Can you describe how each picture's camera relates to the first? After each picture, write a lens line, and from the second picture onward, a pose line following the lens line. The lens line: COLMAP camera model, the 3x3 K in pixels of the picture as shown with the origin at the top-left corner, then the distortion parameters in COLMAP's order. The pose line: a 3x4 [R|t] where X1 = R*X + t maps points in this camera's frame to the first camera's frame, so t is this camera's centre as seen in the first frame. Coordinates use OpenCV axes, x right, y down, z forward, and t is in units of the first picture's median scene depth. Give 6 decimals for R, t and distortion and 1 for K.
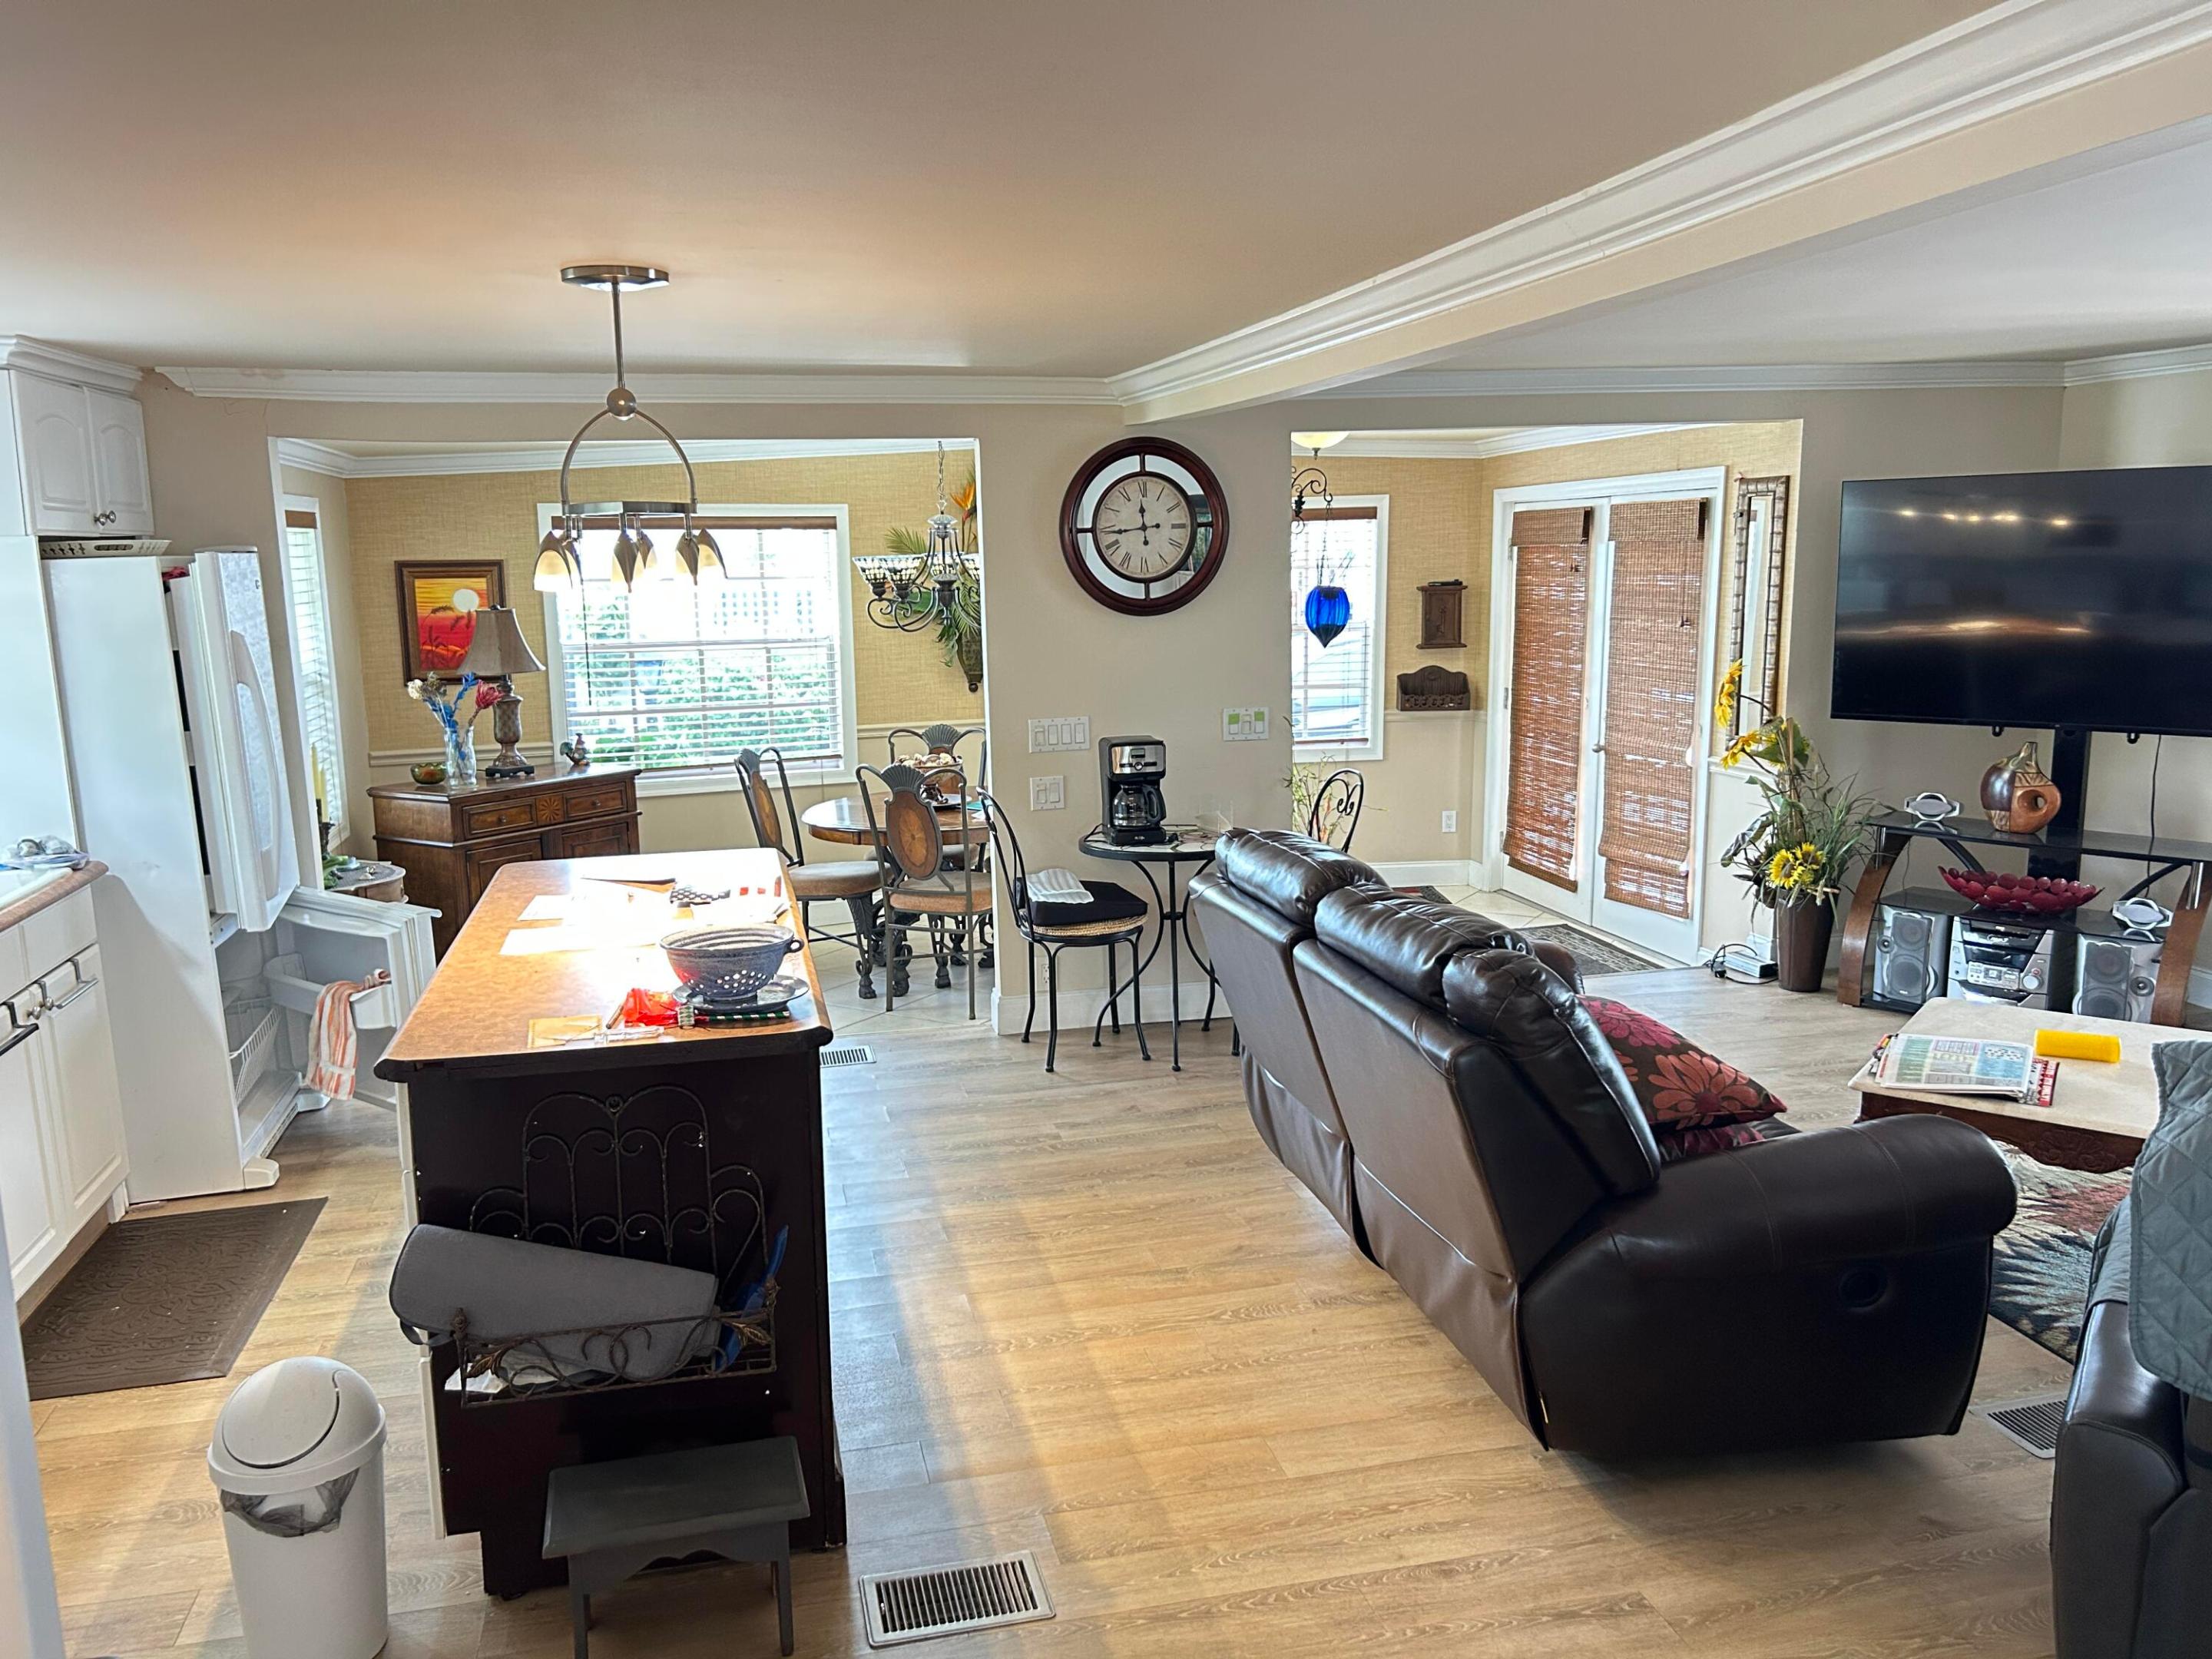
lens RADIAL K [[1662.7, 0, 1106.0], [0, 1662.7, 829.5], [0, 0, 1]] dist [0.082012, -0.121560]
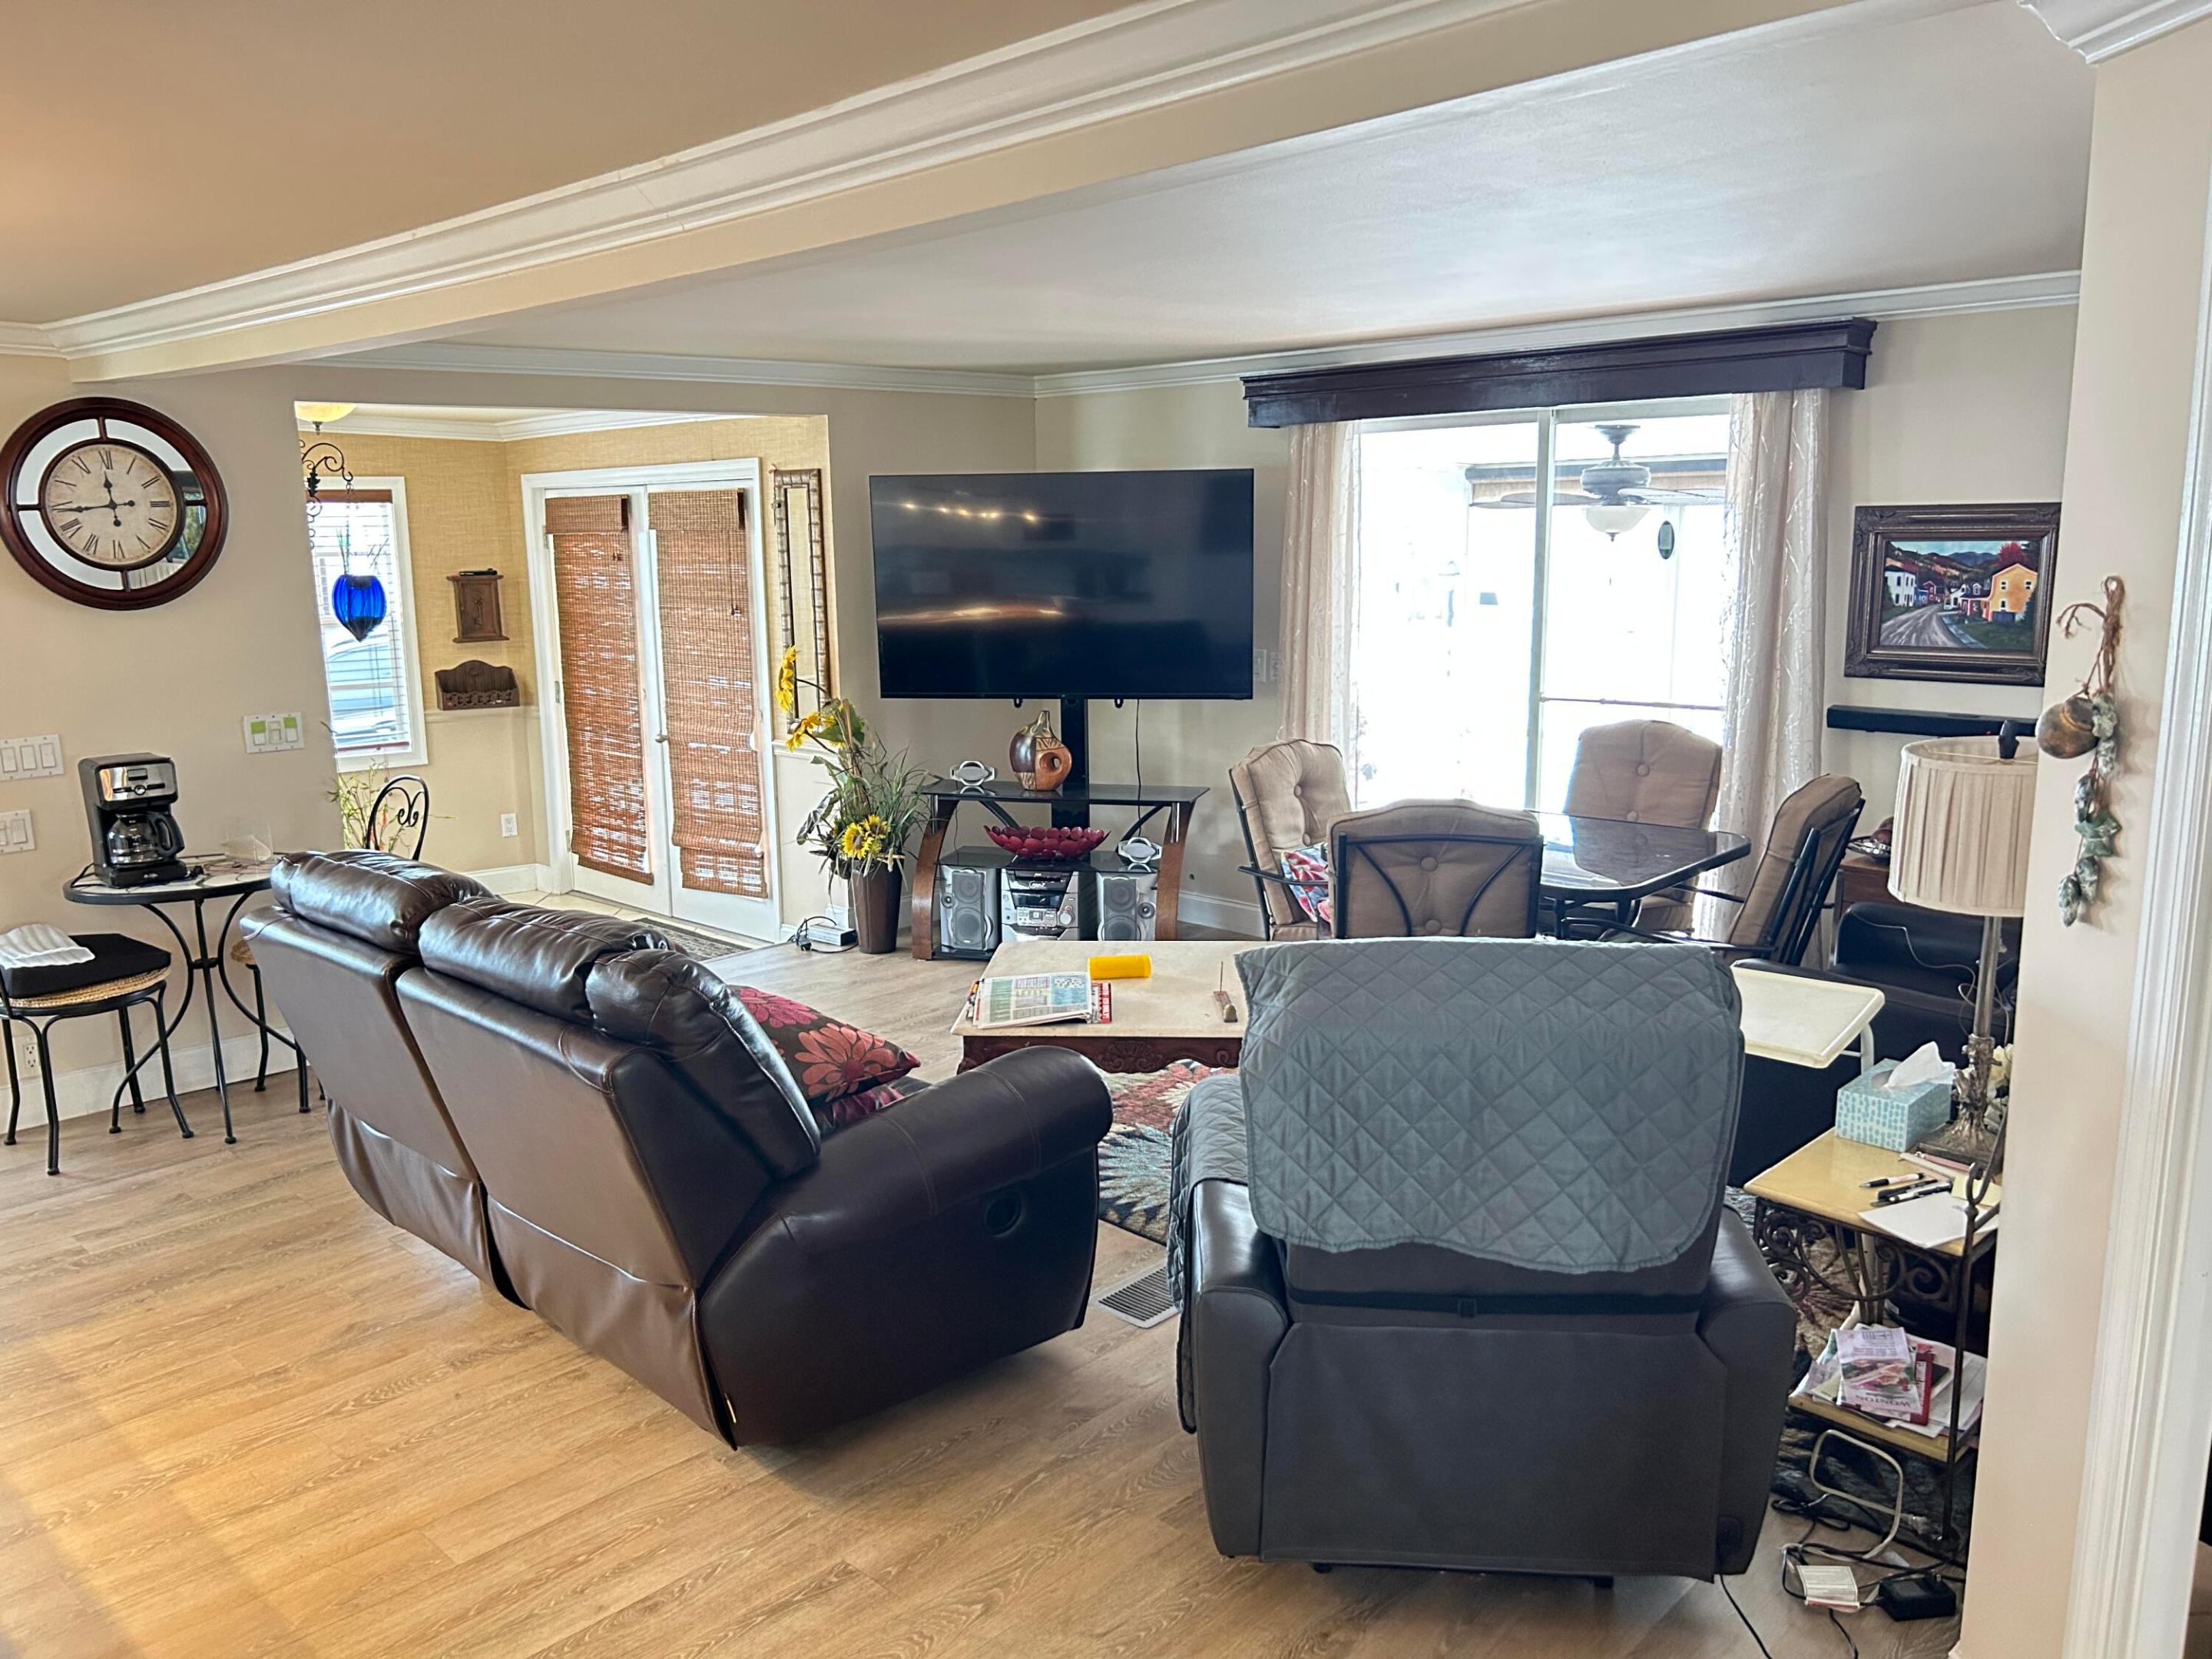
lens RADIAL K [[1661.3, 0, 1124.0], [0, 1661.3, 834.4], [0, 0, 1]] dist [0.050553, -0.070580]
pose [[0.835376, -0.092167, 0.541898, -0.024063], [0.088160, 0.995546, 0.033418, -0.000769], [-0.542564, 0.019857, 0.839780, 0.025894]]
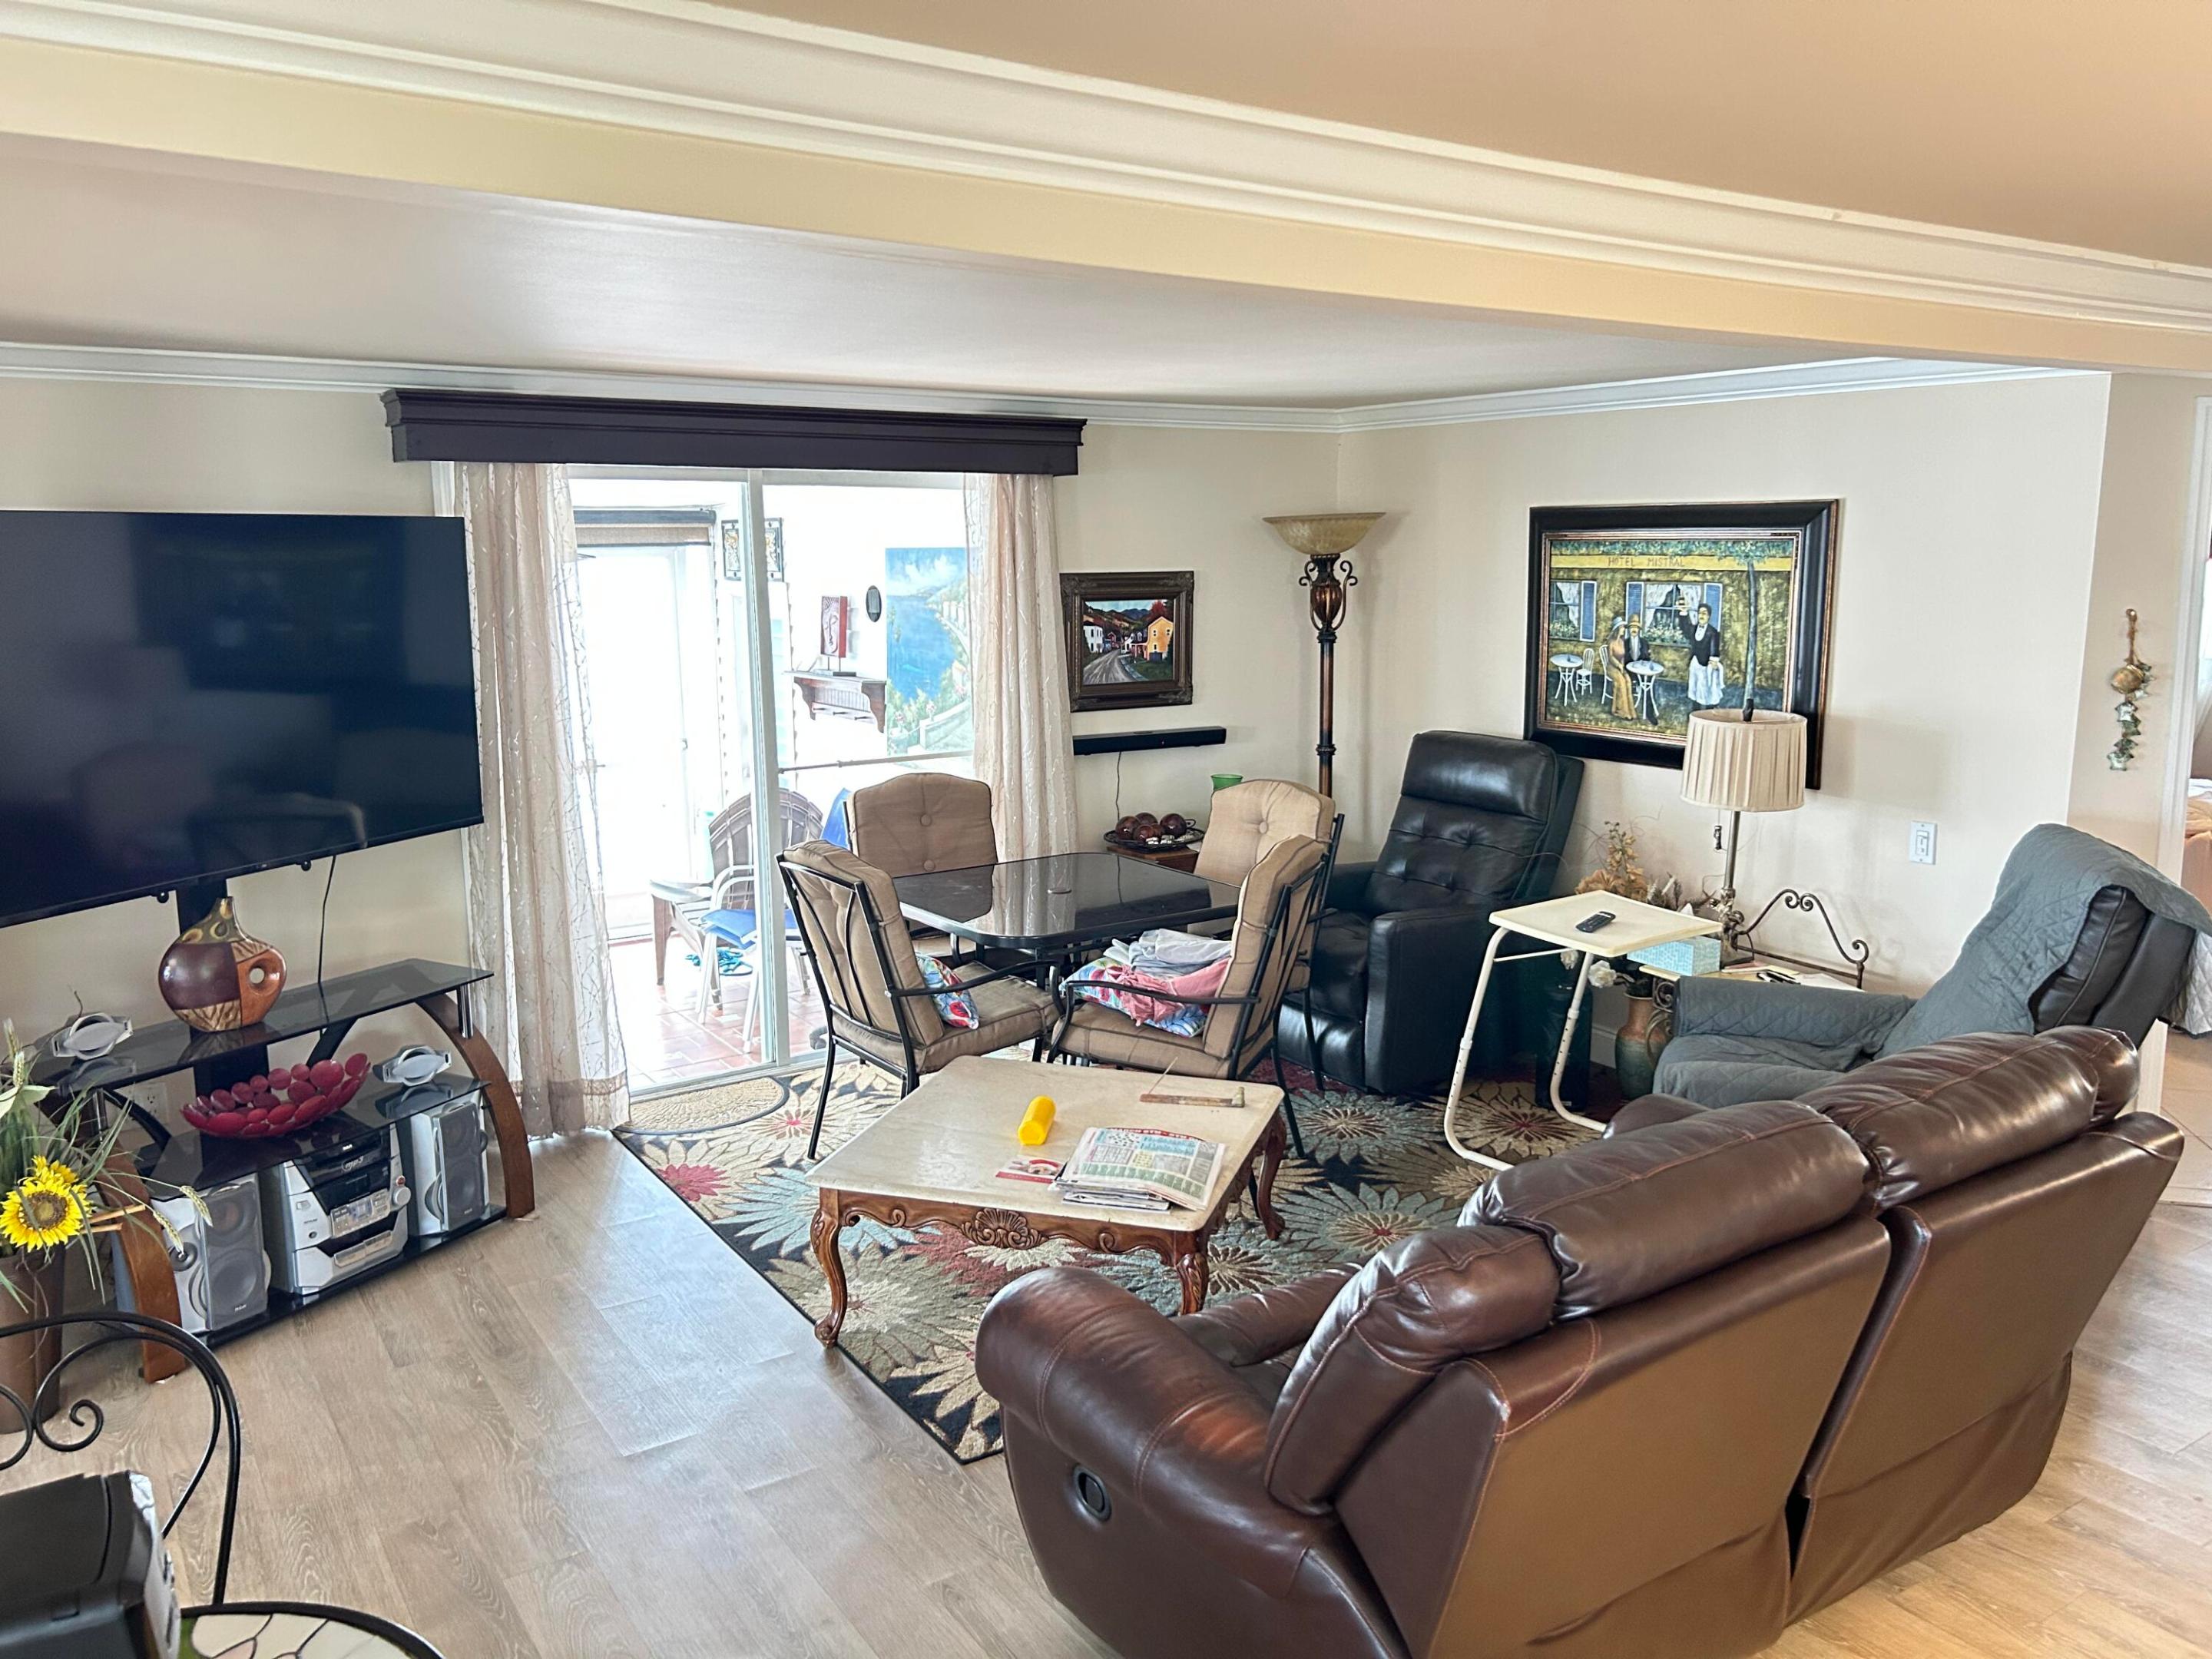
lens RADIAL K [[1652.3, 0, 1116.3], [0, 1652.3, 819.6], [0, 0, 1]] dist [0.072939, -0.091088]
pose [[-0.348511, -0.130264, 0.928209, -0.222519], [0.168571, 0.965438, 0.198781, -0.159096], [-0.922022, 0.225747, -0.314507, 0.874790]]
